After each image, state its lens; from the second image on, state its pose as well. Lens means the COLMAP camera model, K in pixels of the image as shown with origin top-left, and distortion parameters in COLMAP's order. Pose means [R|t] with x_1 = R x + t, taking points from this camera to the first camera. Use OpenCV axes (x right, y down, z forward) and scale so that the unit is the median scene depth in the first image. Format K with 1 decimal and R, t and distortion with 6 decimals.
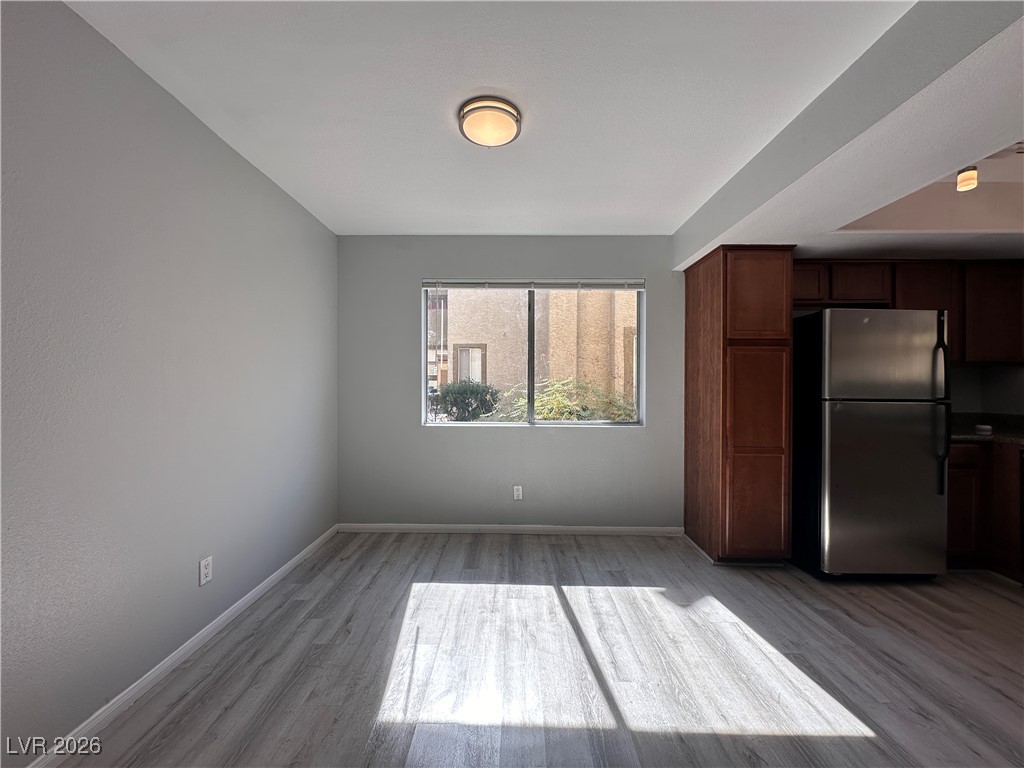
lens RADIAL K [[407.1, 0, 509.5], [0, 407.1, 383.6], [0, 0, 1]] dist [-0.000635, 0.000229]
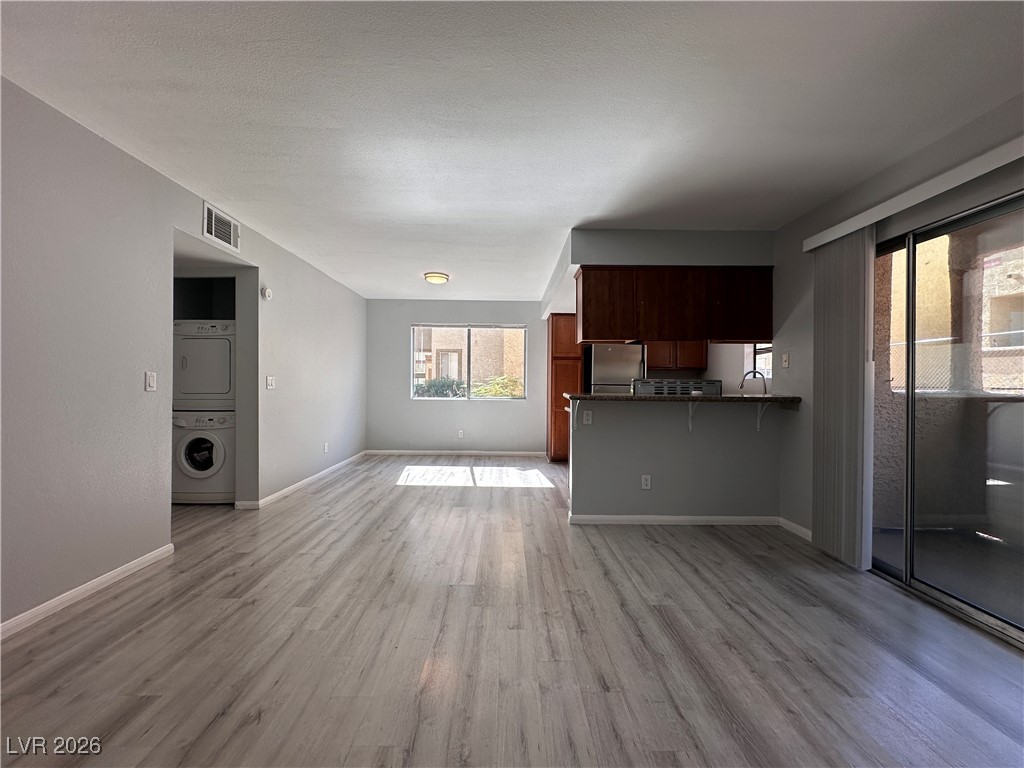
lens RADIAL K [[405.4, 0, 512.0], [0, 405.4, 384.0], [0, 0, 1]] dist [0.000373, 0.000104]
pose [[0.999493, 0.005974, 0.031288, 0.231067], [-0.006098, 0.999974, 0.003882, 0.025909], [-0.031264, -0.004071, 0.999503, -1.065123]]
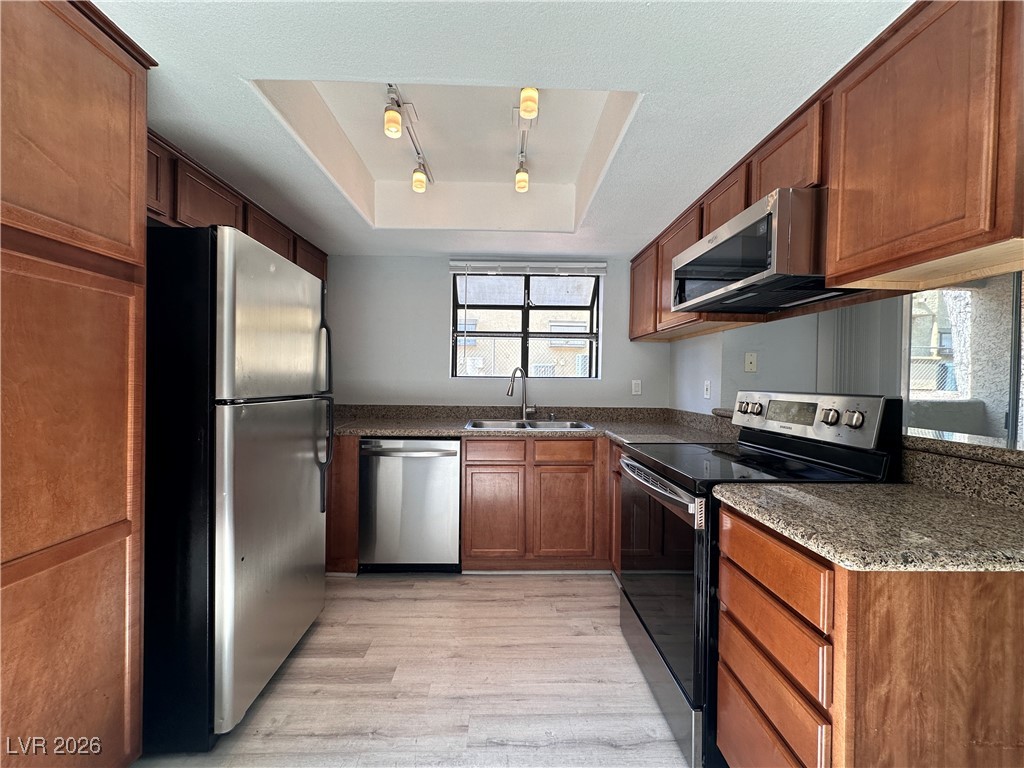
lens RADIAL K [[407.1, 0, 509.5], [0, 407.1, 383.6], [0, 0, 1]] dist [-0.000635, 0.000229]
pose [[-0.042309, -0.015785, 0.998980, 0.214659], [-0.018622, 0.999714, 0.015008, 0.001272], [-0.998931, -0.017968, -0.042591, 0.578671]]
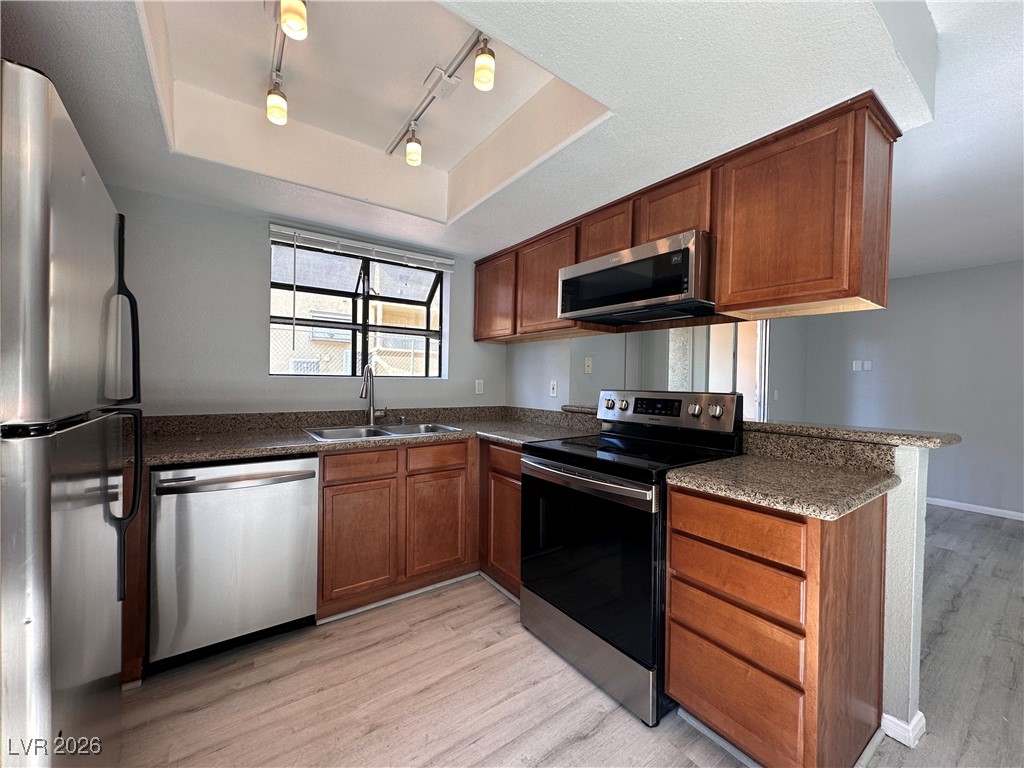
lens RADIAL K [[407.1, 0, 509.5], [0, 407.1, 383.6], [0, 0, 1]] dist [-0.000635, 0.000229]
pose [[-0.599742, -0.020664, 0.799927, 0.348289], [-0.022897, 0.999700, 0.008657, 0.001013], [-0.799866, -0.013124, -0.600035, 0.799575]]
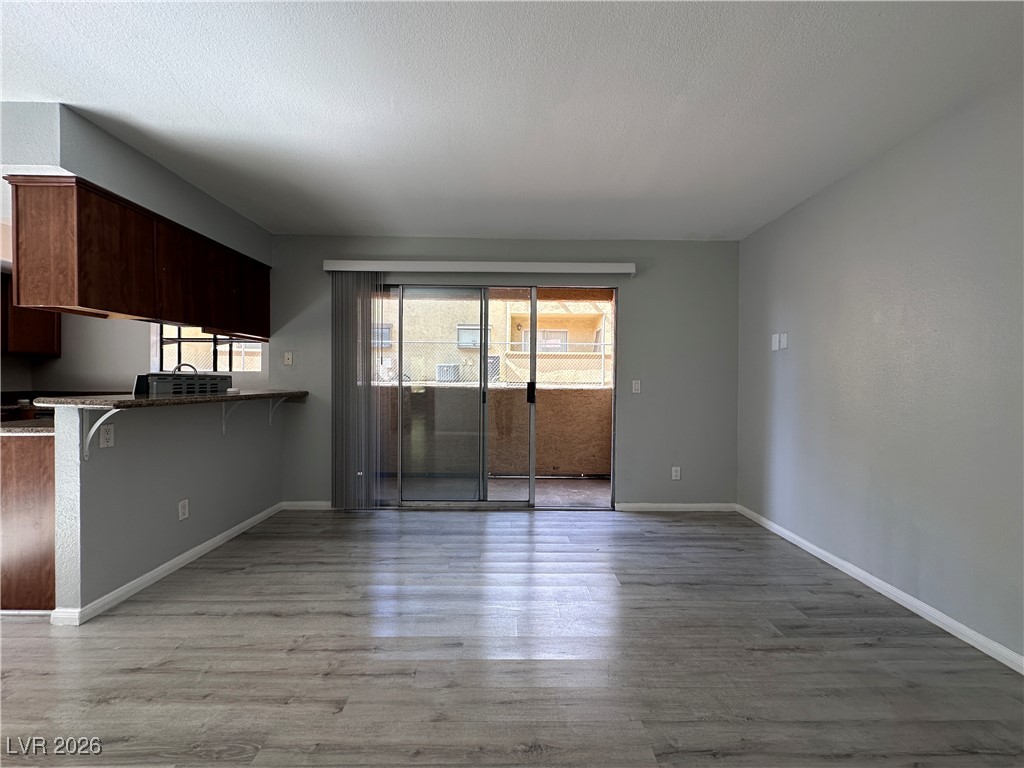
lens RADIAL K [[407.1, 0, 509.5], [0, 407.1, 383.6], [0, 0, 1]] dist [-0.000635, 0.000229]
pose [[-0.026395, -0.011019, 0.999591, -0.243821], [-0.011032, 0.999882, 0.010731, 0.016687], [-0.999591, -0.010745, -0.026514, -0.603503]]
